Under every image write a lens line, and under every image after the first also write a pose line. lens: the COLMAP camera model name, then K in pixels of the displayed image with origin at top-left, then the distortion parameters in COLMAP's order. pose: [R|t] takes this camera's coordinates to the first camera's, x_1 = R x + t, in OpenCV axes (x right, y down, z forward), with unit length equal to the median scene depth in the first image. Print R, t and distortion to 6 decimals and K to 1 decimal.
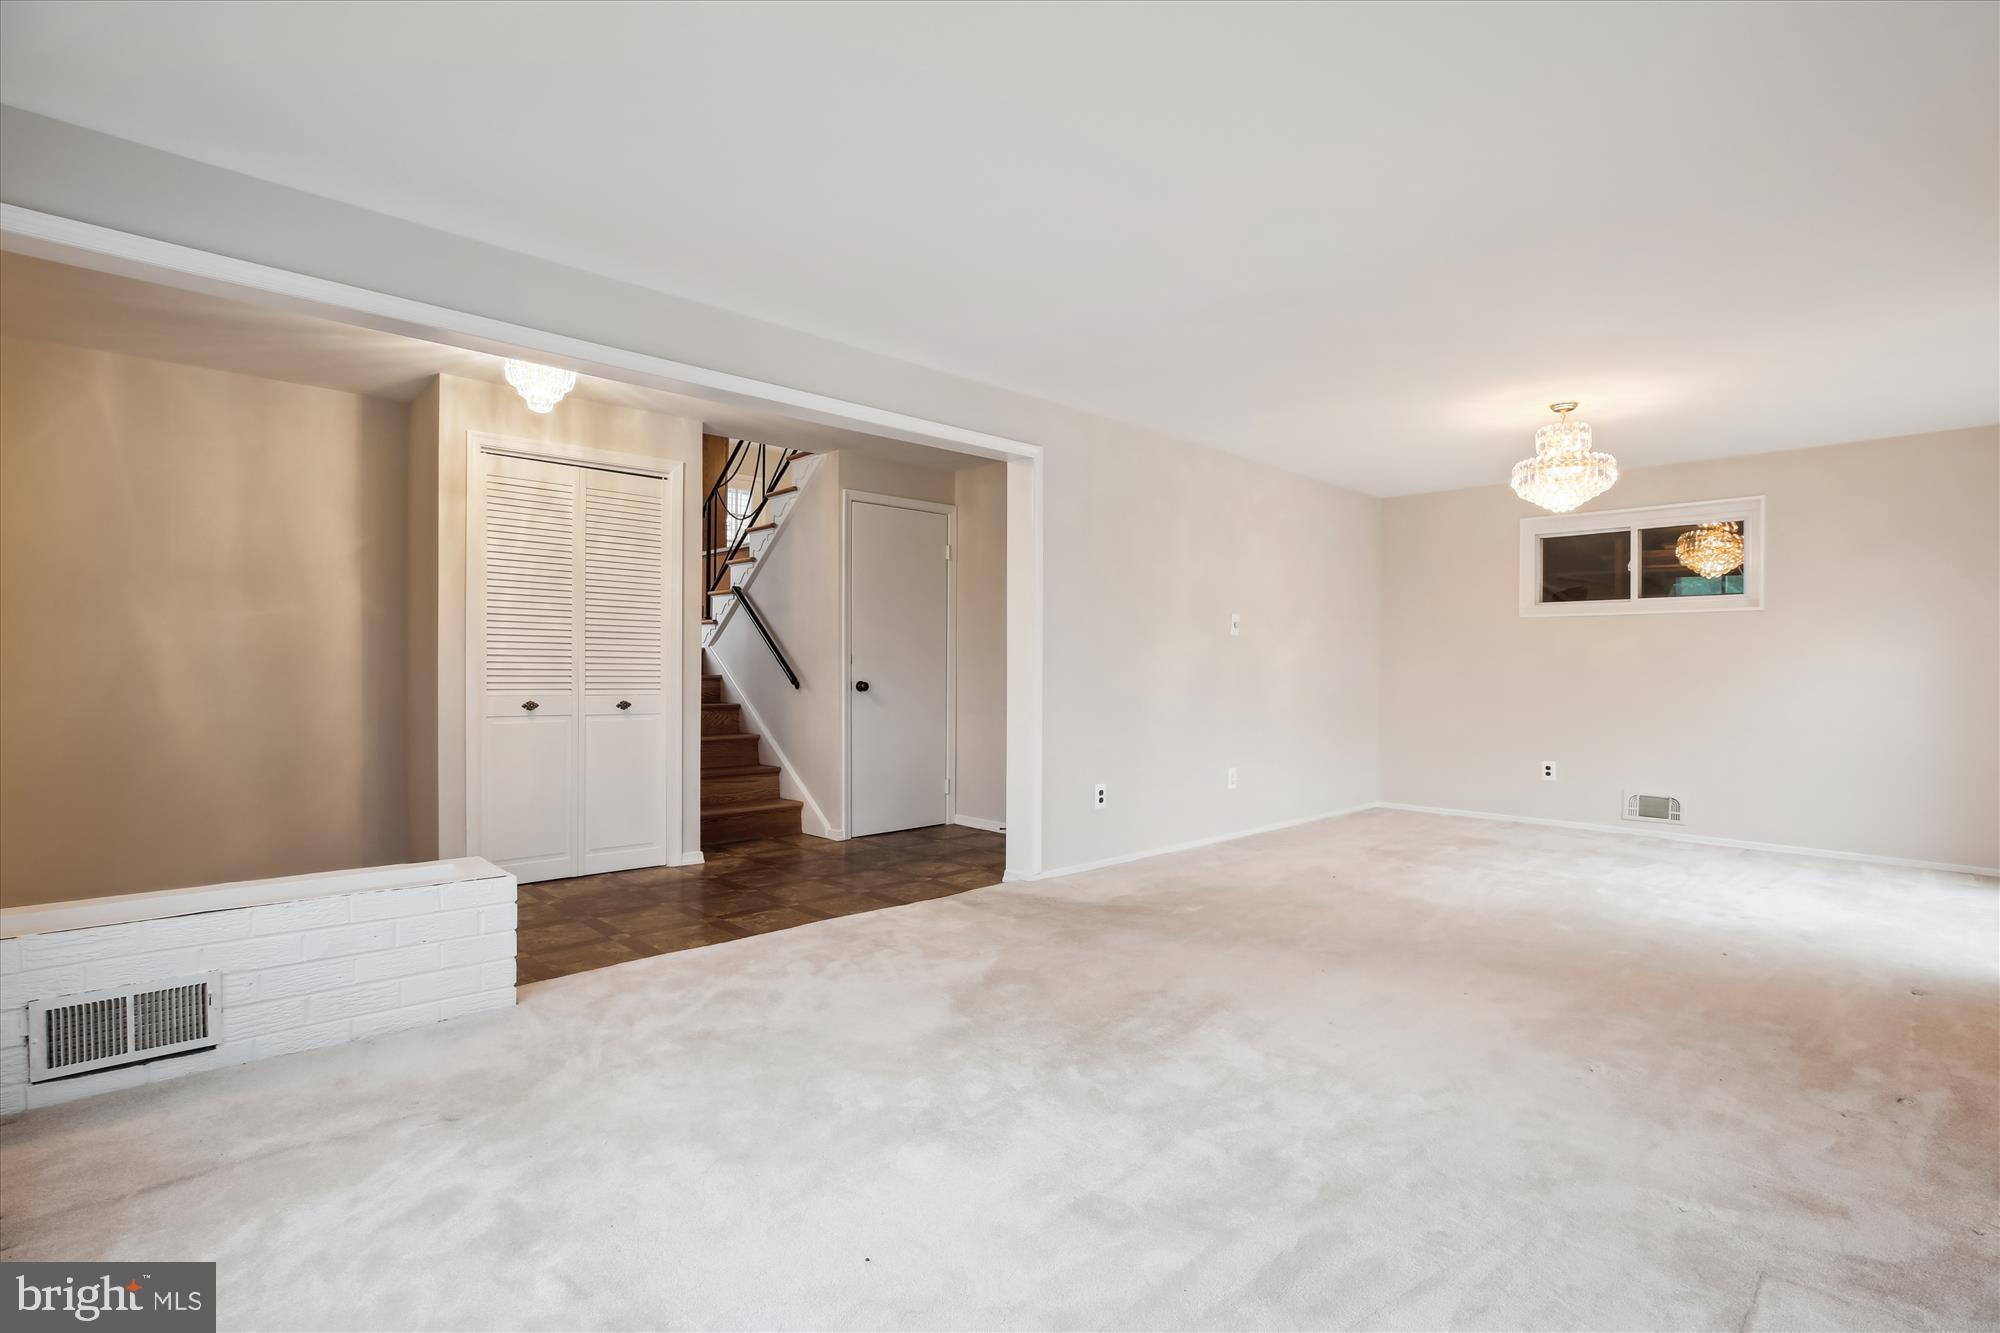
lens RADIAL K [[920.8, 0, 998.7], [0, 920.8, 666.4], [0, 0, 1]] dist [0.002609, 0.000205]
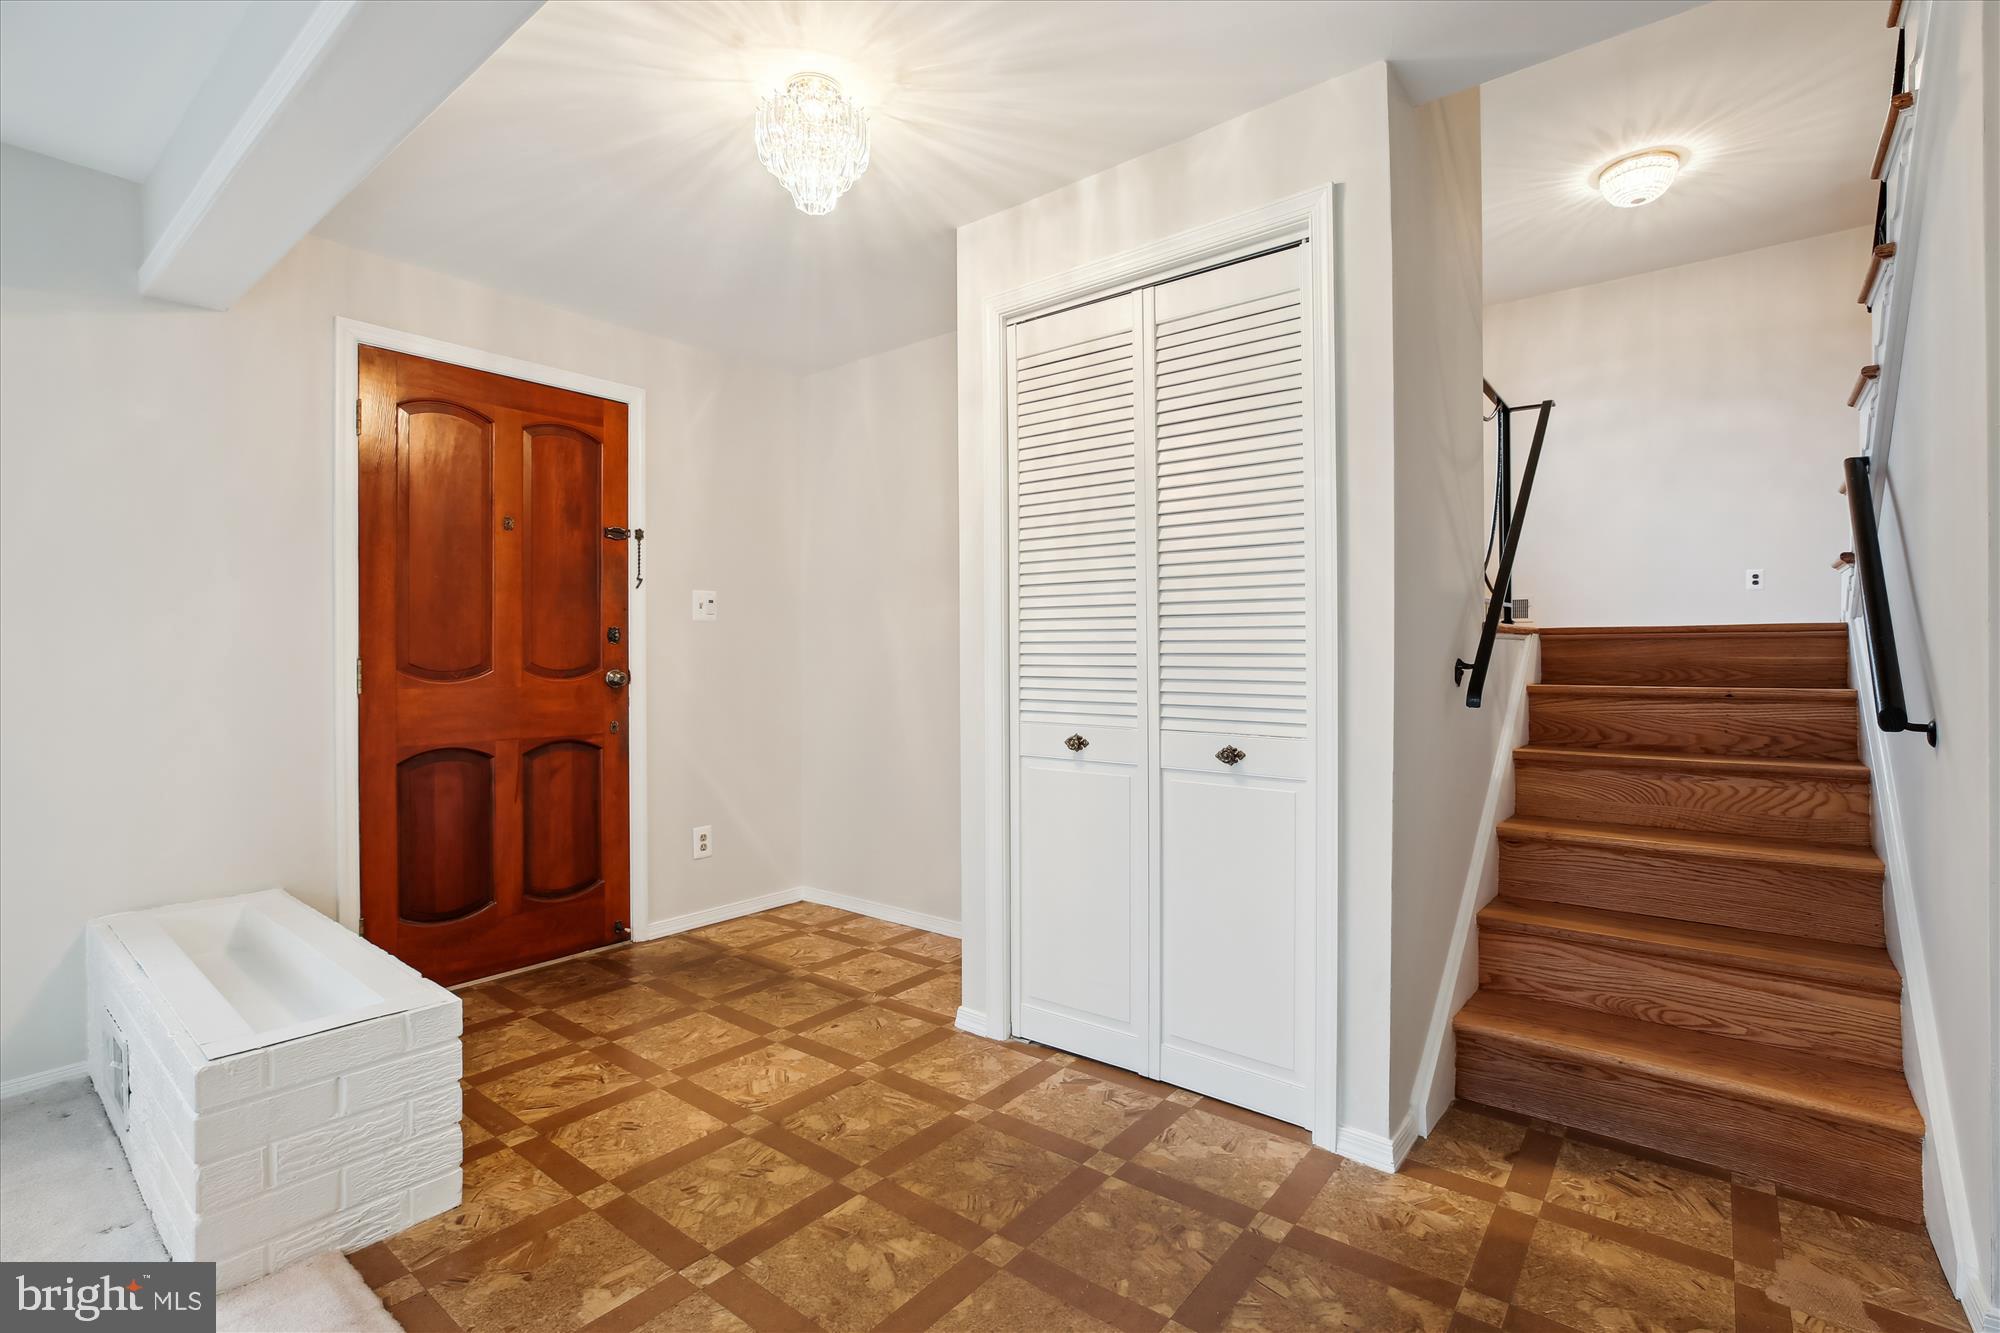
lens RADIAL K [[920.8, 0, 998.6], [0, 920.8, 660.0], [0, 0, 1]] dist [0.002609, 0.000205]
pose [[0.139369, -0.011412, -0.990175, 0.046562], [-0.003267, 0.999923, -0.011984, -0.000856], [0.990235, 0.004905, 0.139321, 0.867572]]
